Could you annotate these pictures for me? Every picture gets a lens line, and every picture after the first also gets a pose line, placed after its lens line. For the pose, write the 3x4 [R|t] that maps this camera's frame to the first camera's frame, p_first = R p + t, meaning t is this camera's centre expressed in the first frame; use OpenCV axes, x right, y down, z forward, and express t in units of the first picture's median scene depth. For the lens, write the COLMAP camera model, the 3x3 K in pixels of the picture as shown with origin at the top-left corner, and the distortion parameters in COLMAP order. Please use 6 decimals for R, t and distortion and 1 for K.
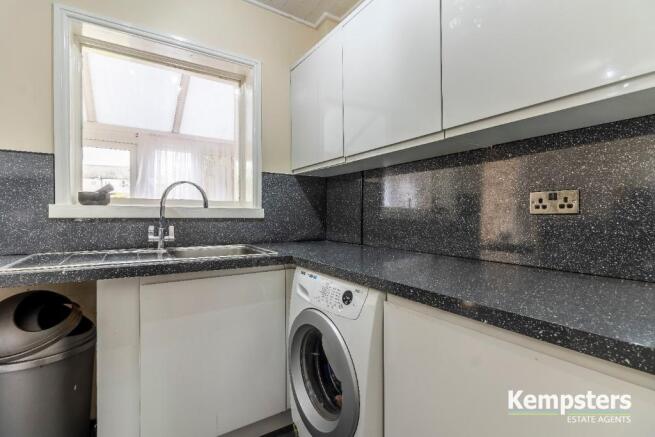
lens RADIAL K [[302.7, 0, 329.8], [0, 302.7, 217.1], [0, 0, 1]] dist [-0.002231, -0.000675]
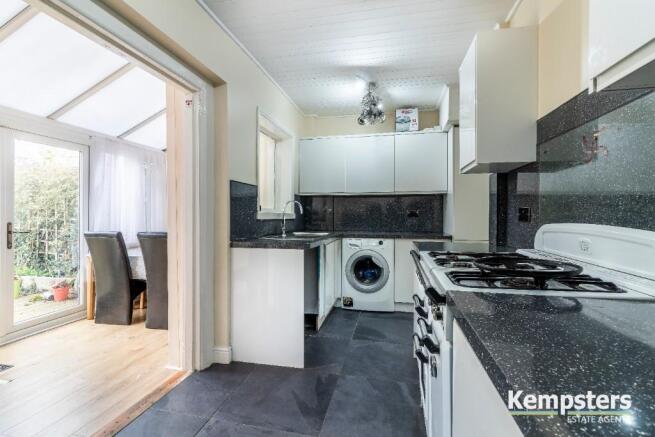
lens RADIAL K [[302.7, 0, 327.4], [0, 302.7, 217.2], [0, 0, 1]] dist [-0.002231, -0.000675]
pose [[0.712447, -0.004846, 0.701710, -1.655756], [0.007456, 0.999972, -0.000664, -0.001833], [-0.701687, 0.005705, 0.712463, -0.551573]]
